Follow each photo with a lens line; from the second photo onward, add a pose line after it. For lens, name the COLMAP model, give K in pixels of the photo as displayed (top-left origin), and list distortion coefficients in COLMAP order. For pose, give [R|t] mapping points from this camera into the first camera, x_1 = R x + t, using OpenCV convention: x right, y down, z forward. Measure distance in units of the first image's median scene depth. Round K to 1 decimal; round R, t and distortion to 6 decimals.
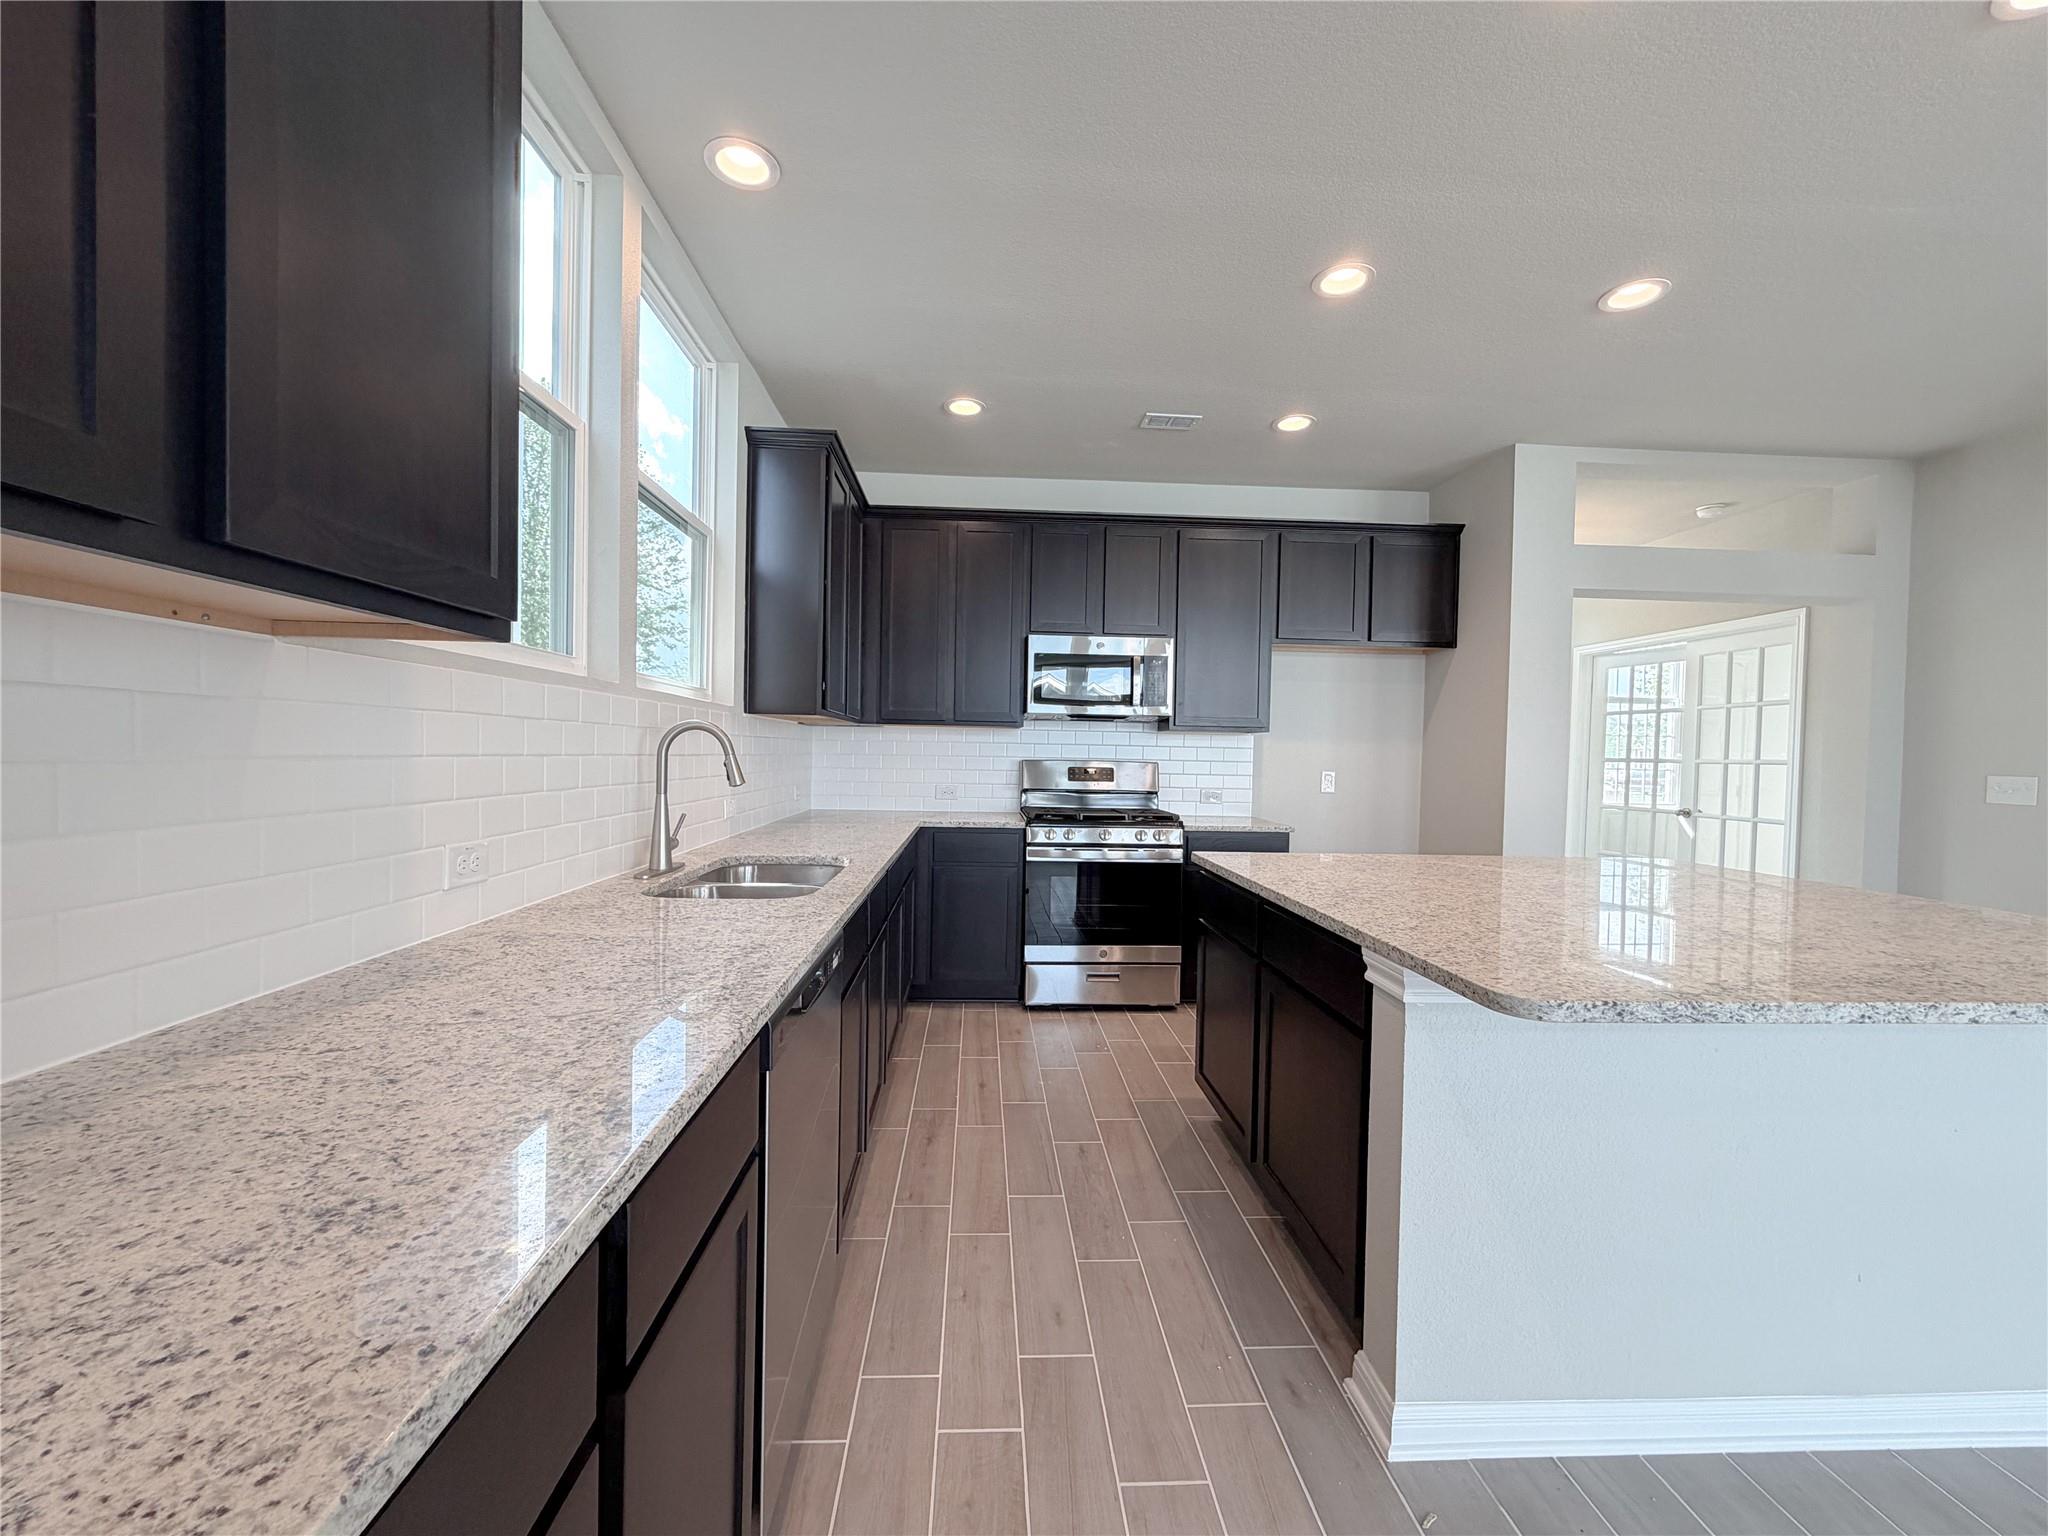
lens RADIAL K [[812.2, 0, 1014.9], [0, 812.2, 769.0], [0, 0, 1]] dist [0.000962, -0.000116]
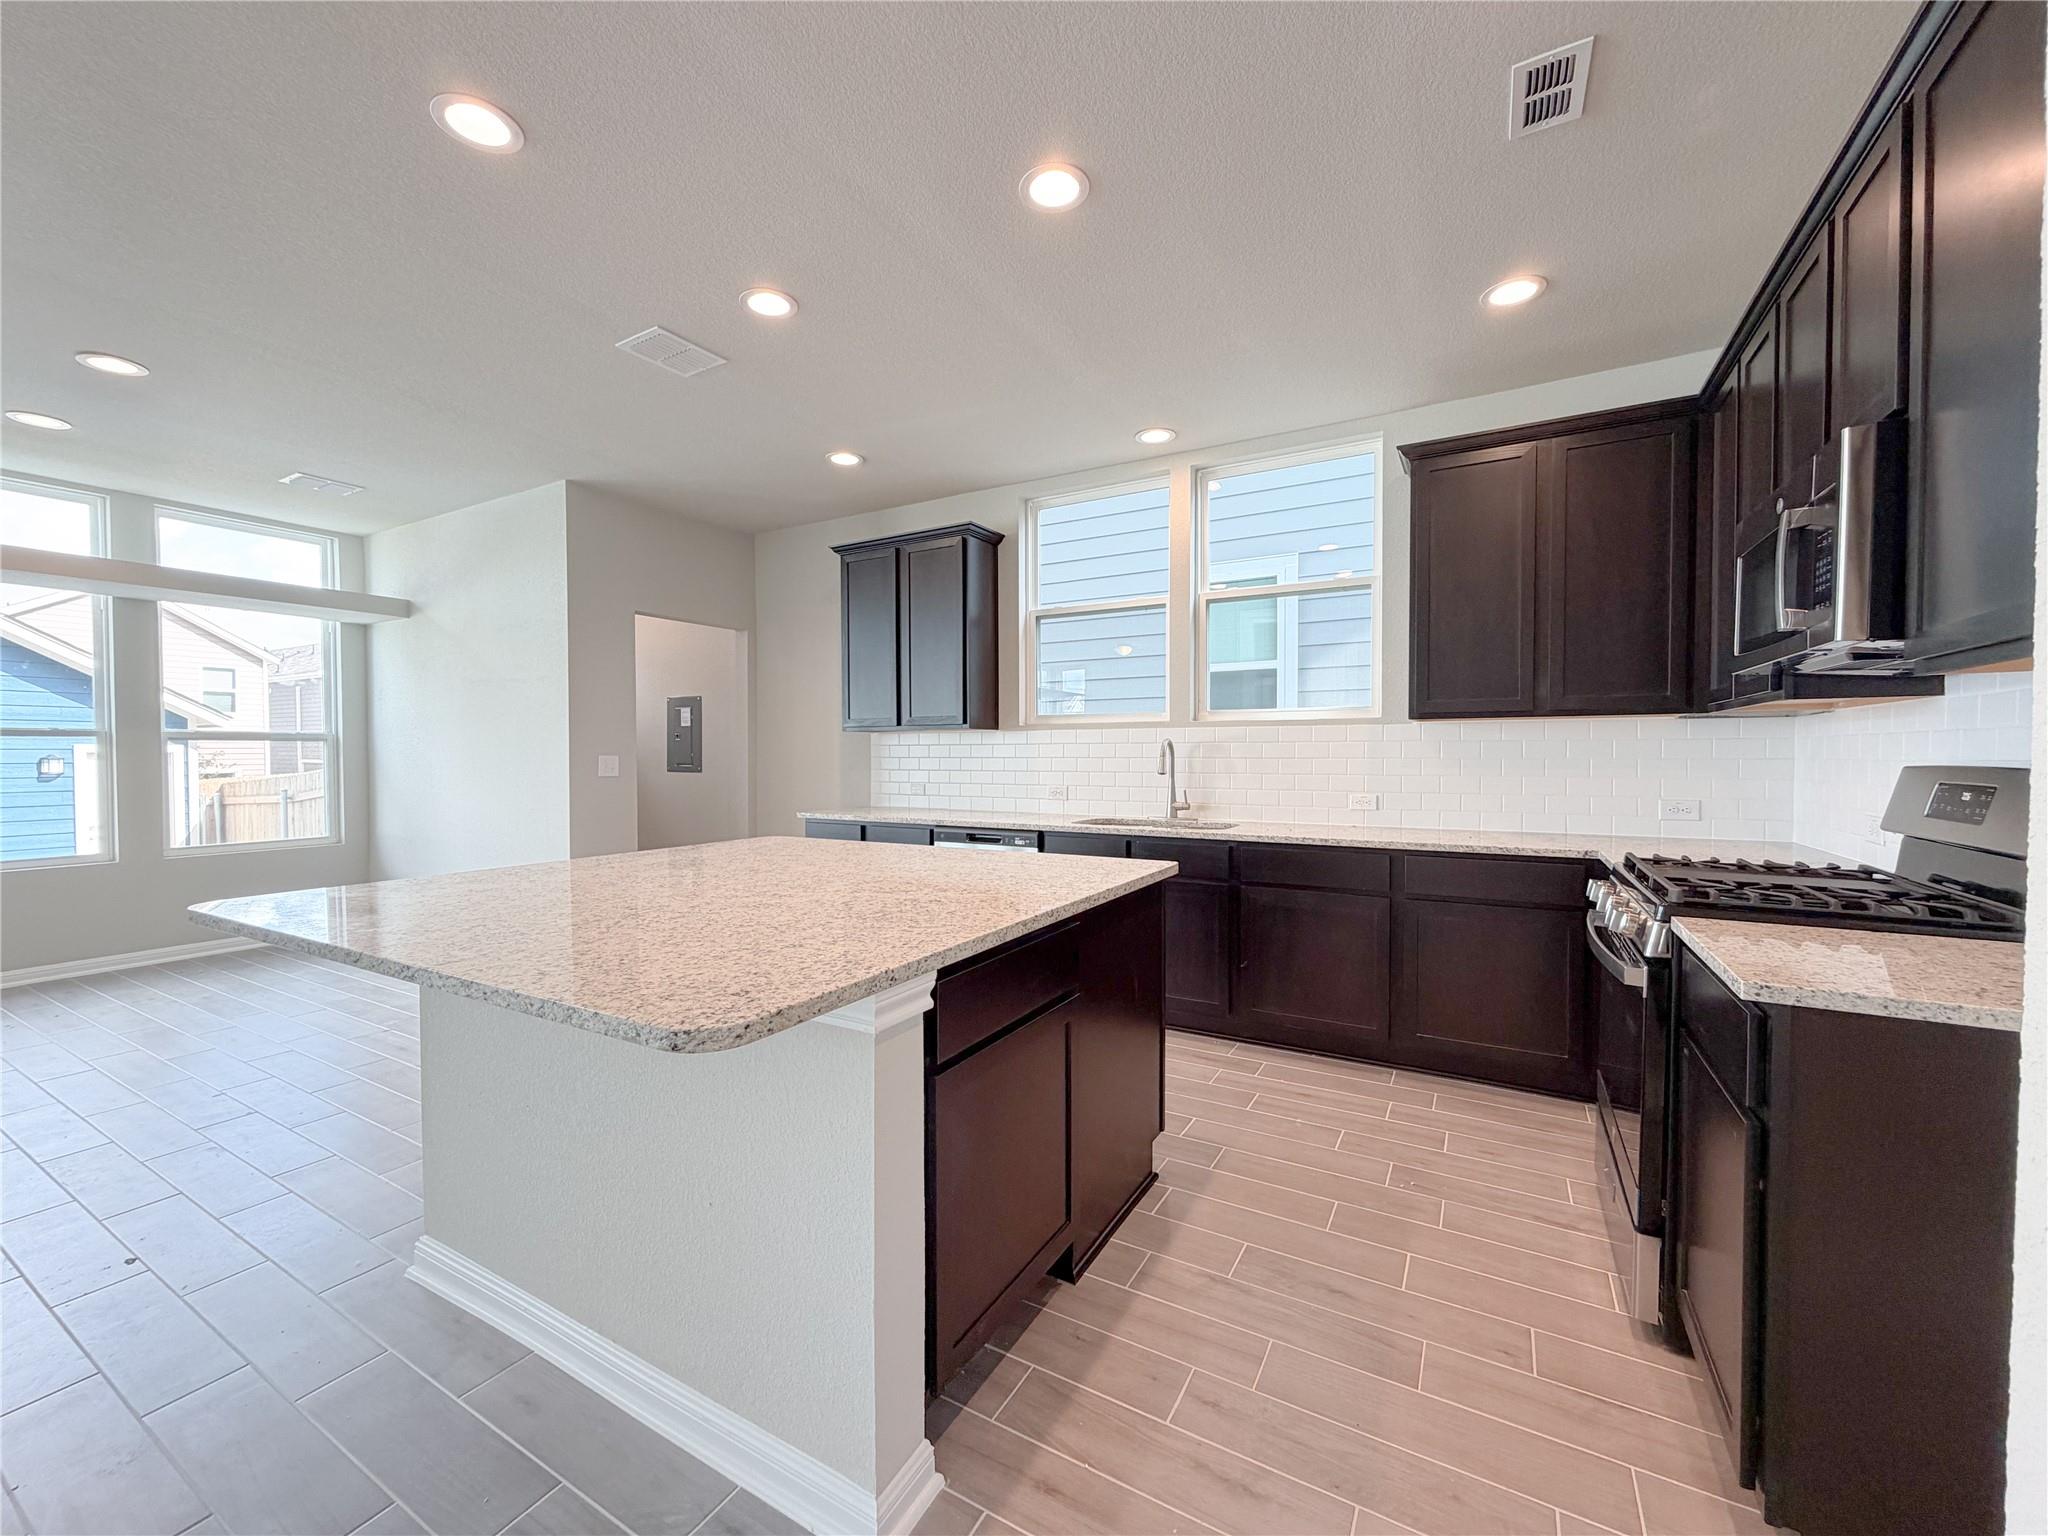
lens RADIAL K [[812.2, 0, 1014.9], [0, 812.2, 769.0], [0, 0, 1]] dist [0.000962, -0.000116]
pose [[-0.538222, -0.003955, -0.842794, 0.734638], [-0.028095, 0.999517, 0.013252, -0.003038], [0.842335, 0.030811, -0.538074, 0.921423]]
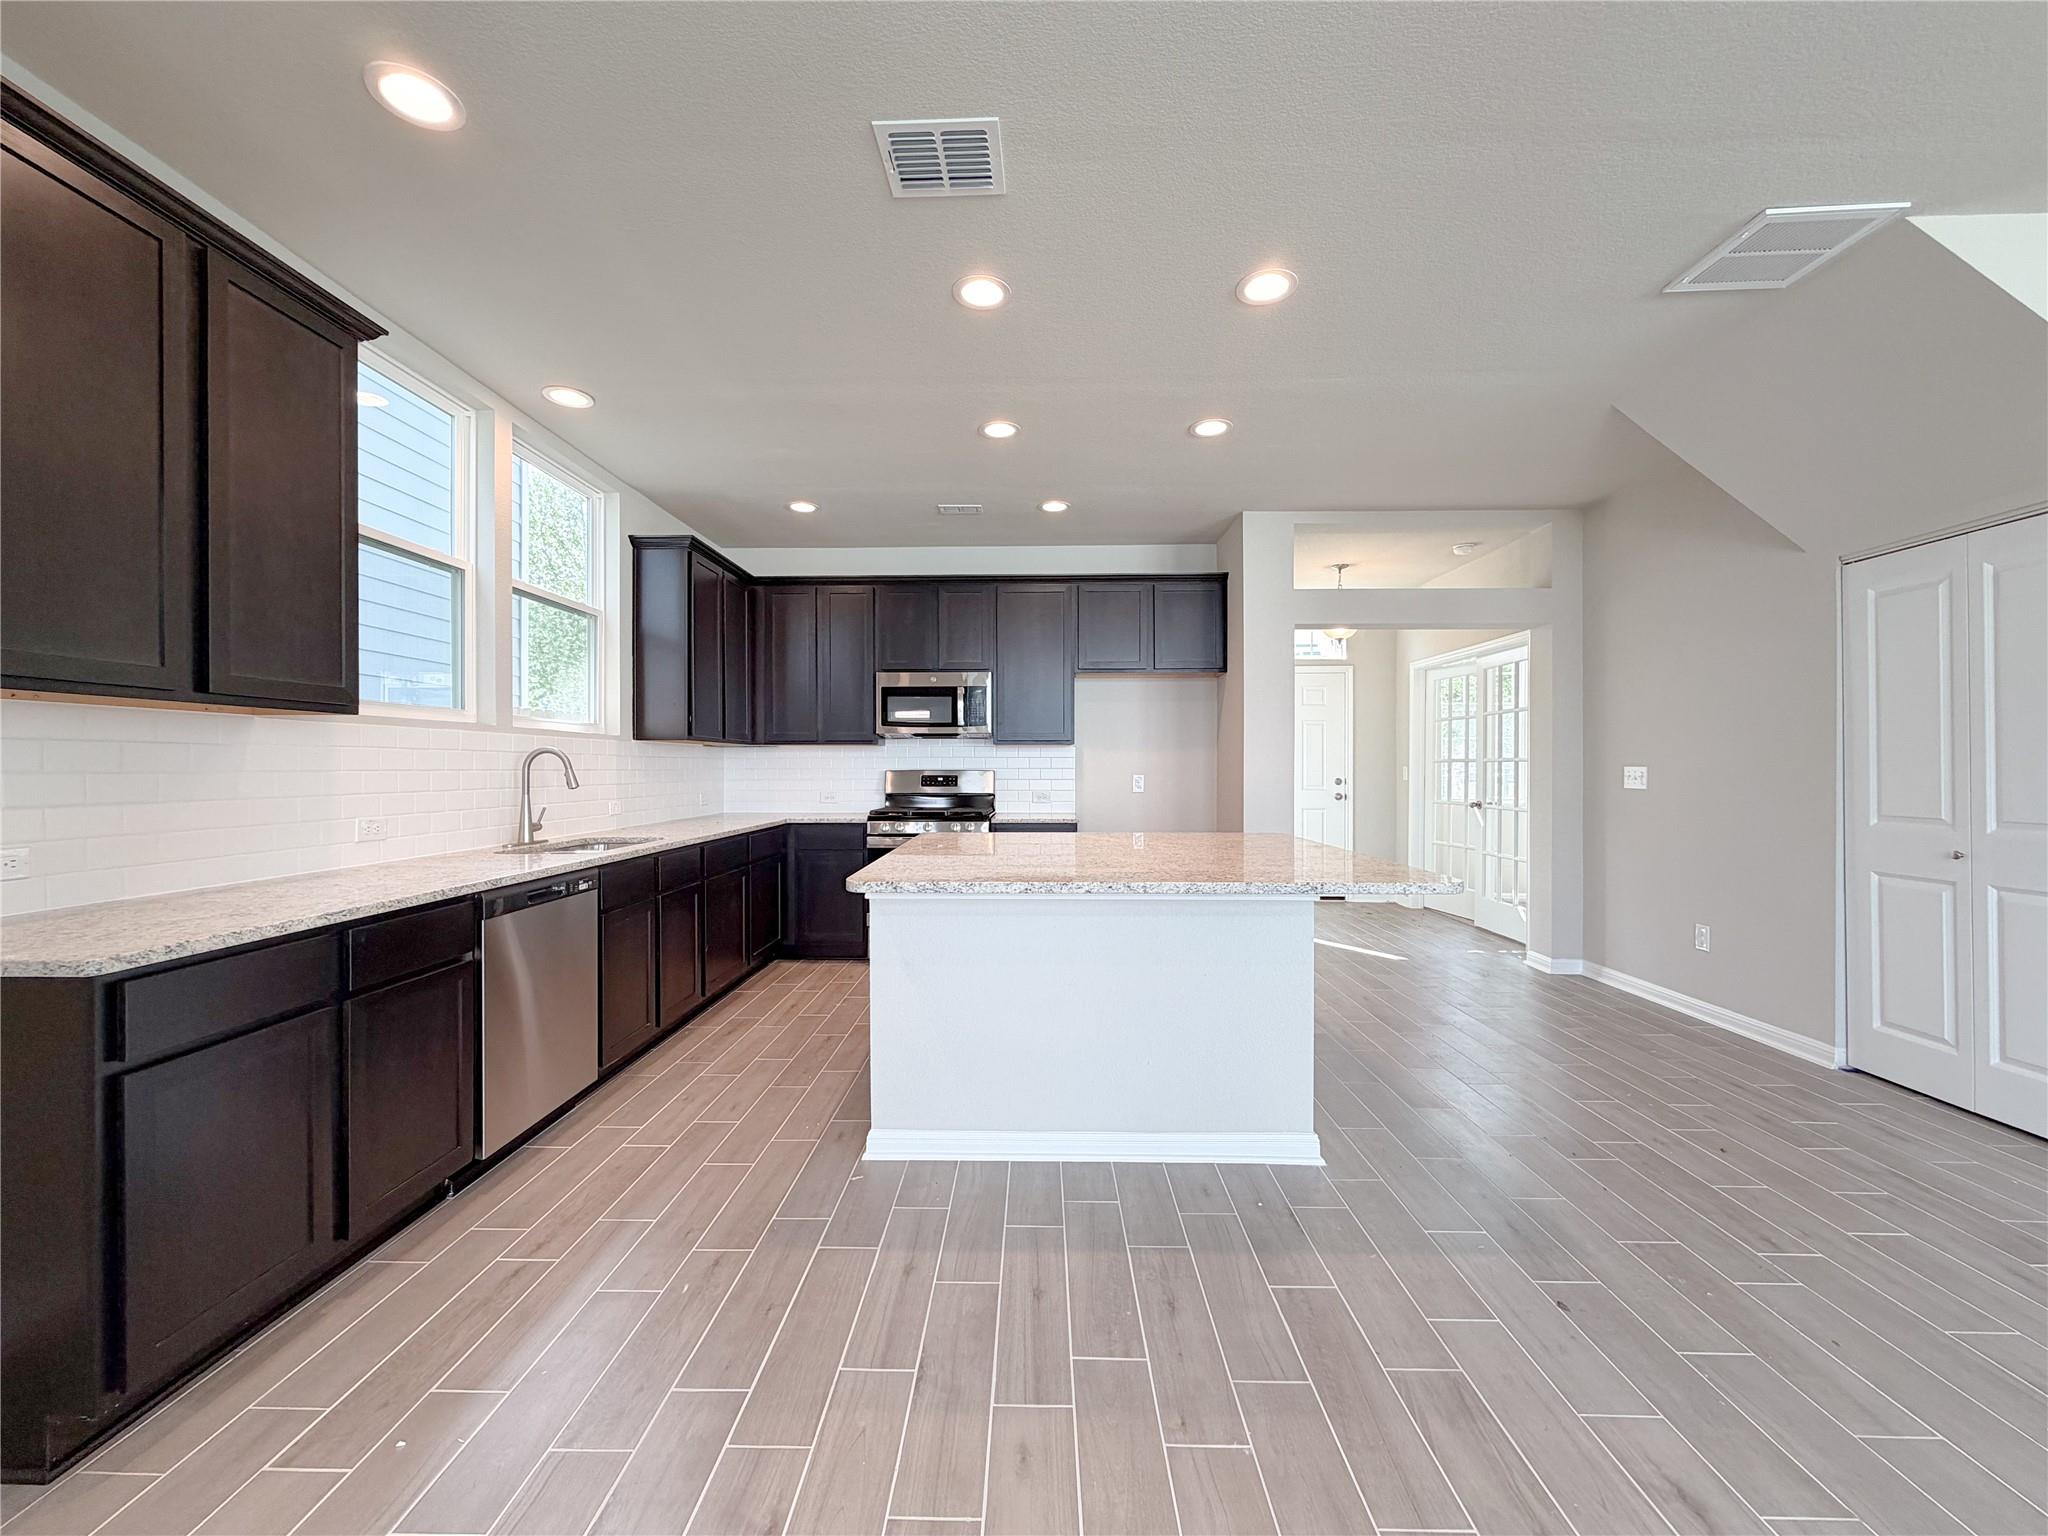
lens RADIAL K [[812.2, 0, 1014.9], [0, 812.2, 769.0], [0, 0, 1]] dist [0.000962, -0.000116]
pose [[0.997063, -0.020953, -0.073658, 0.338316], [0.019626, 0.999633, -0.018697, 0.015775], [0.074023, 0.017197, 0.997108, -0.269474]]
